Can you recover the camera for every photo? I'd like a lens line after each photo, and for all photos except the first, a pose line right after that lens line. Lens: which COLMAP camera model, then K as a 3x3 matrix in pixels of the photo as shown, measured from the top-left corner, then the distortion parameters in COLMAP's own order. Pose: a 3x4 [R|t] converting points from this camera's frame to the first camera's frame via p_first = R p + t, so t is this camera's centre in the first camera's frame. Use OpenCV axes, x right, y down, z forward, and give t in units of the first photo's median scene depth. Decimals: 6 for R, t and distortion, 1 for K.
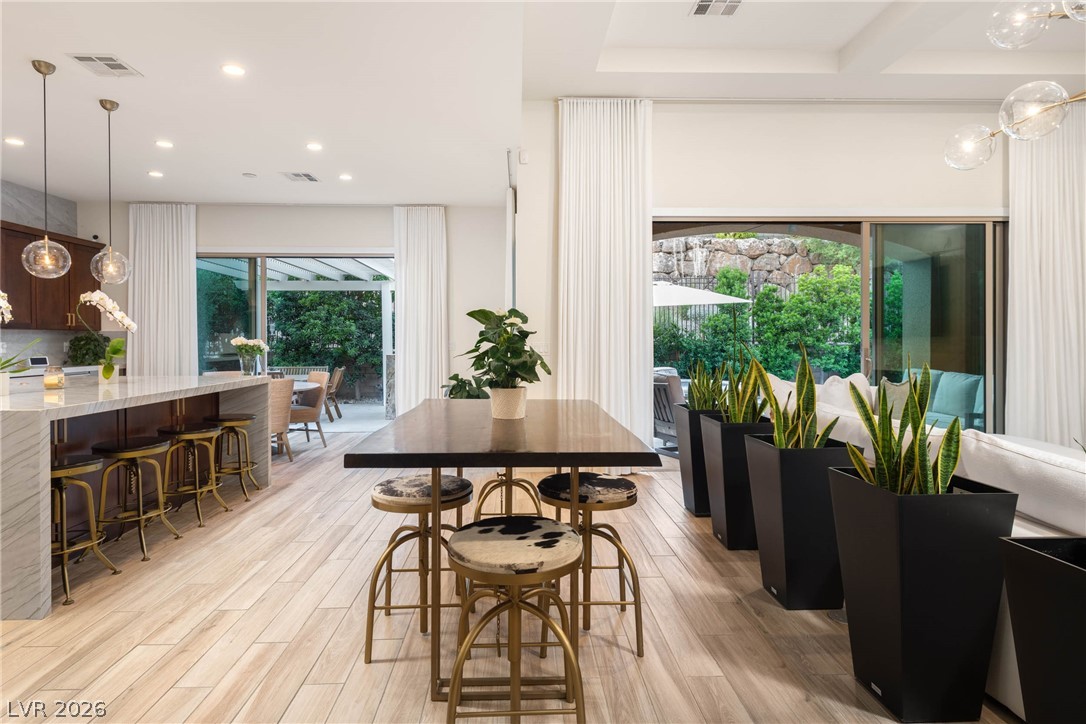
lens RADIAL K [[589.3, 0, 525.6], [0, 589.3, 341.5], [0, 0, 1]] dist [0.004320, -0.000040]
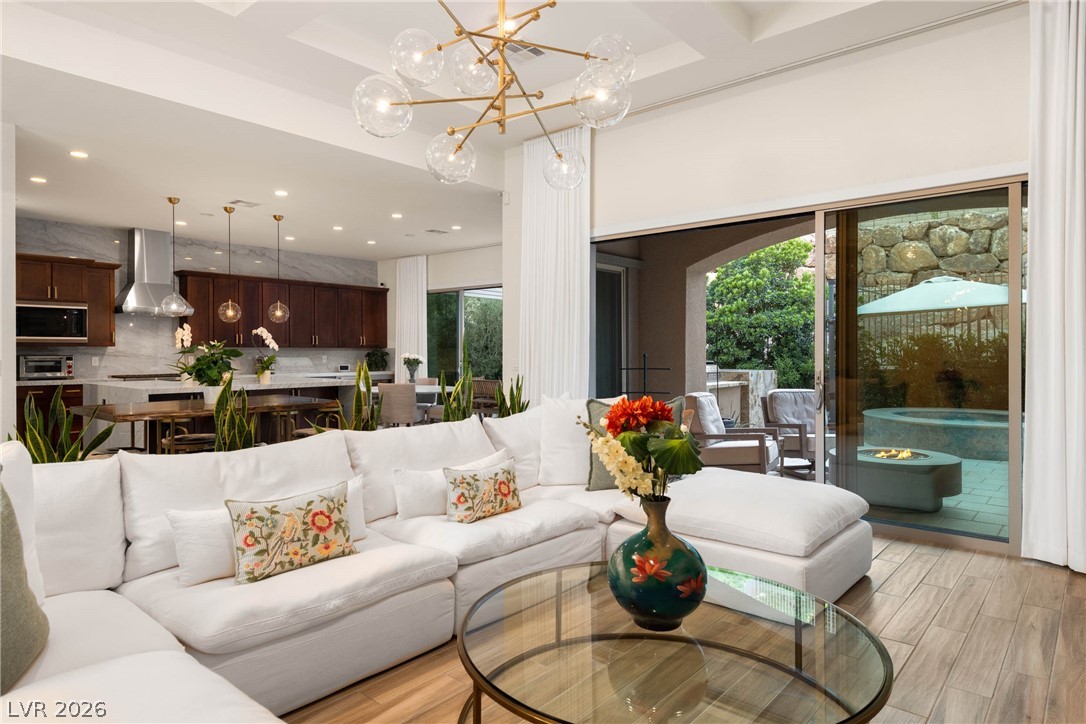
lens RADIAL K [[646.8, 0, 539.6], [0, 646.8, 356.1], [0, 0, 1]] dist [0.001644, 0.000385]
pose [[0.744585, 0.004403, -0.667513, 0.987255], [-0.001218, 0.999986, 0.005237, -0.010701], [0.667527, -0.003086, 0.744579, 0.105220]]
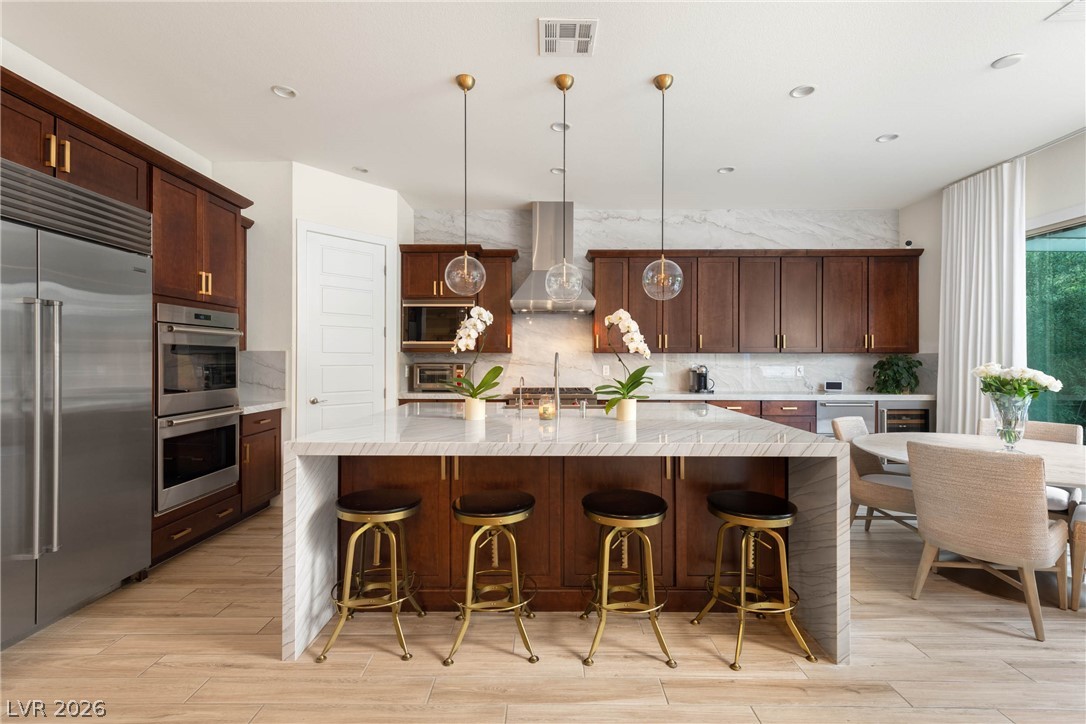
lens RADIAL K [[495.7, 0, 541.6], [0, 495.7, 359.8], [0, 0, 1]] dist [-0.000478, -0.000106]
pose [[-0.016744, 0.001351, -0.999859, -0.012021], [-0.003370, 0.999993, 0.001408, -0.012462], [0.999854, 0.003393, -0.016740, 0.759940]]
